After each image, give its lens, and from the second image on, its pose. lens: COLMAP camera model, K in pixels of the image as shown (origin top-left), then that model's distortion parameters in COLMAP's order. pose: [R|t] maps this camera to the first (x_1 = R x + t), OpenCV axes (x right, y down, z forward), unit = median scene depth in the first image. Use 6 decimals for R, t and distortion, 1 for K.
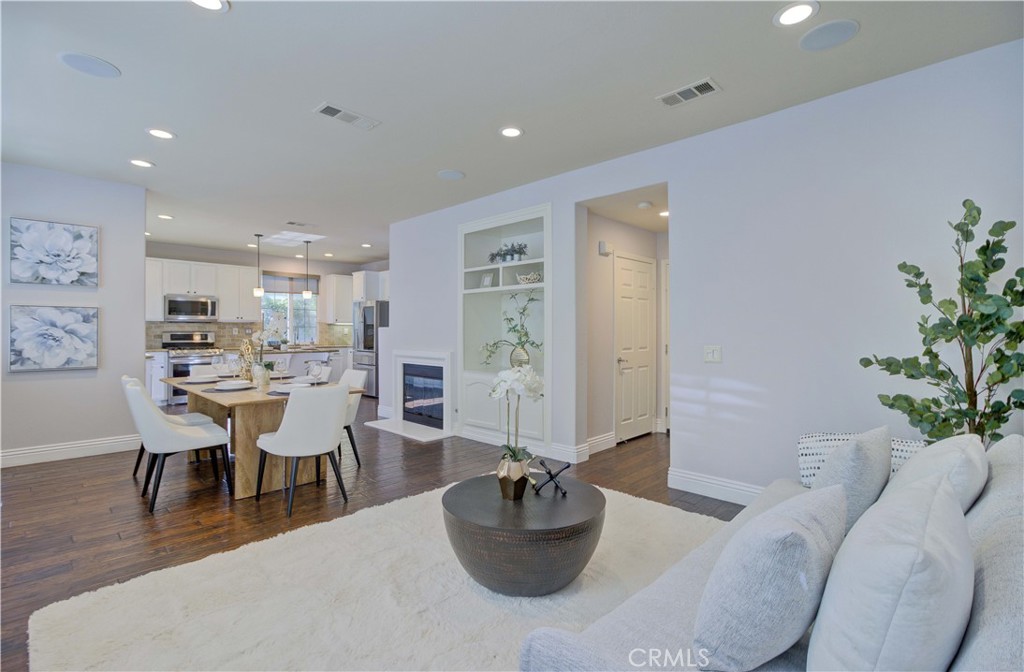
lens RADIAL K [[469.5, 0, 514.6], [0, 469.5, 329.9], [0, 0, 1]] dist [-0.002121, -0.000531]
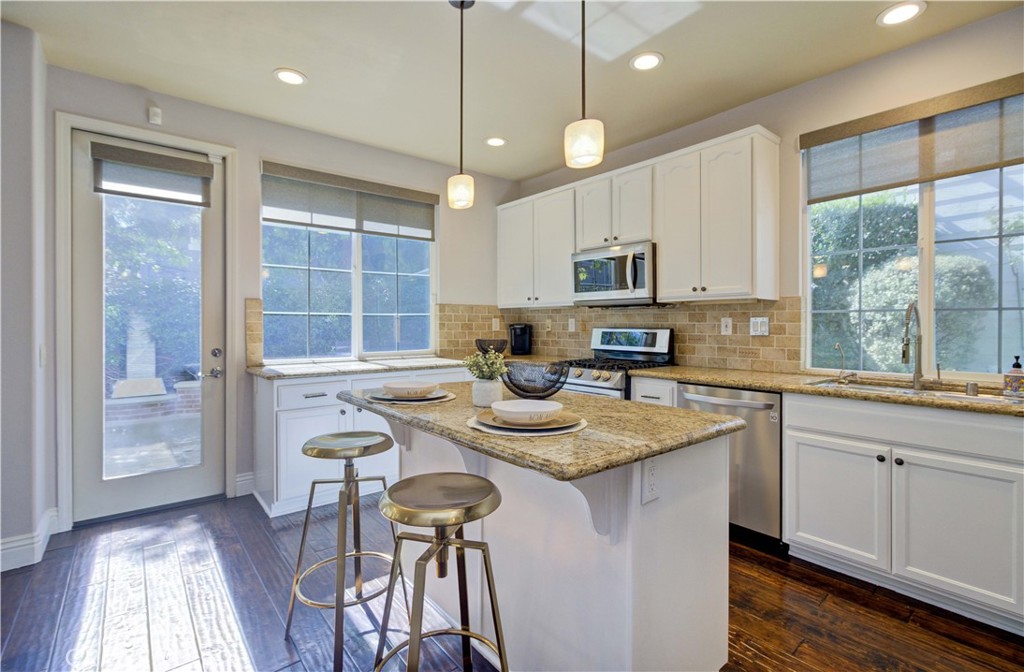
lens RADIAL K [[469.5, 0, 514.6], [0, 469.5, 329.9], [0, 0, 1]] dist [-0.002121, -0.000531]
pose [[-0.108168, 0.007982, -0.994101, -0.401201], [0.007812, 0.999944, 0.007179, 0.004082], [0.994102, -0.006990, -0.108224, 1.669256]]
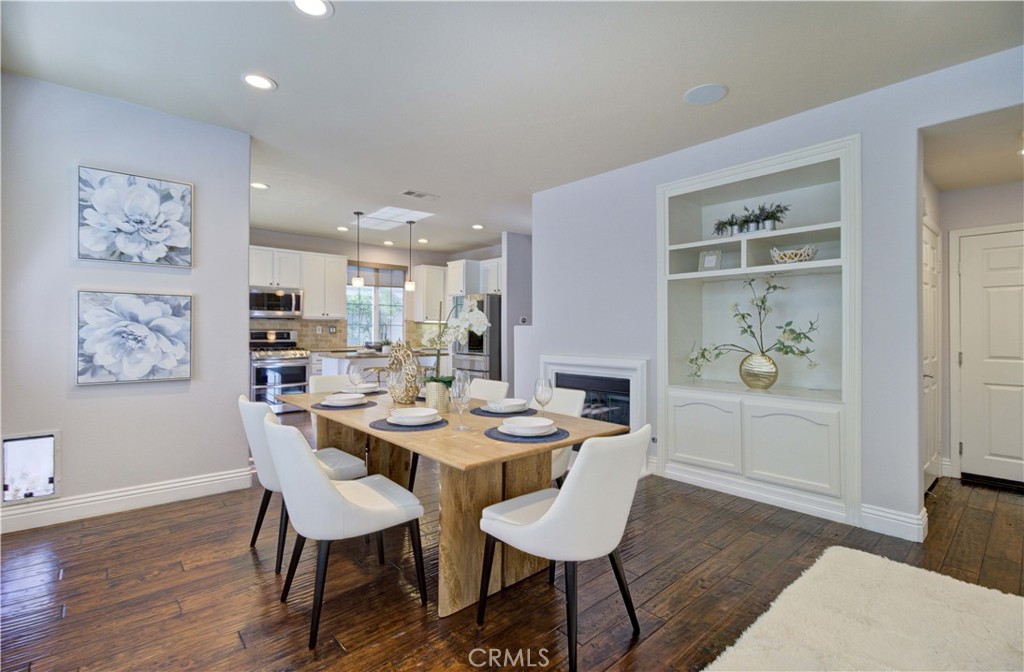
lens RADIAL K [[469.5, 0, 514.6], [0, 469.5, 329.9], [0, 0, 1]] dist [-0.002121, -0.000531]
pose [[0.997948, 0.006602, -0.063682, -0.344990], [-0.006597, 0.999978, 0.000292, 0.001435], [0.063683, 0.000129, 0.997970, 0.309963]]
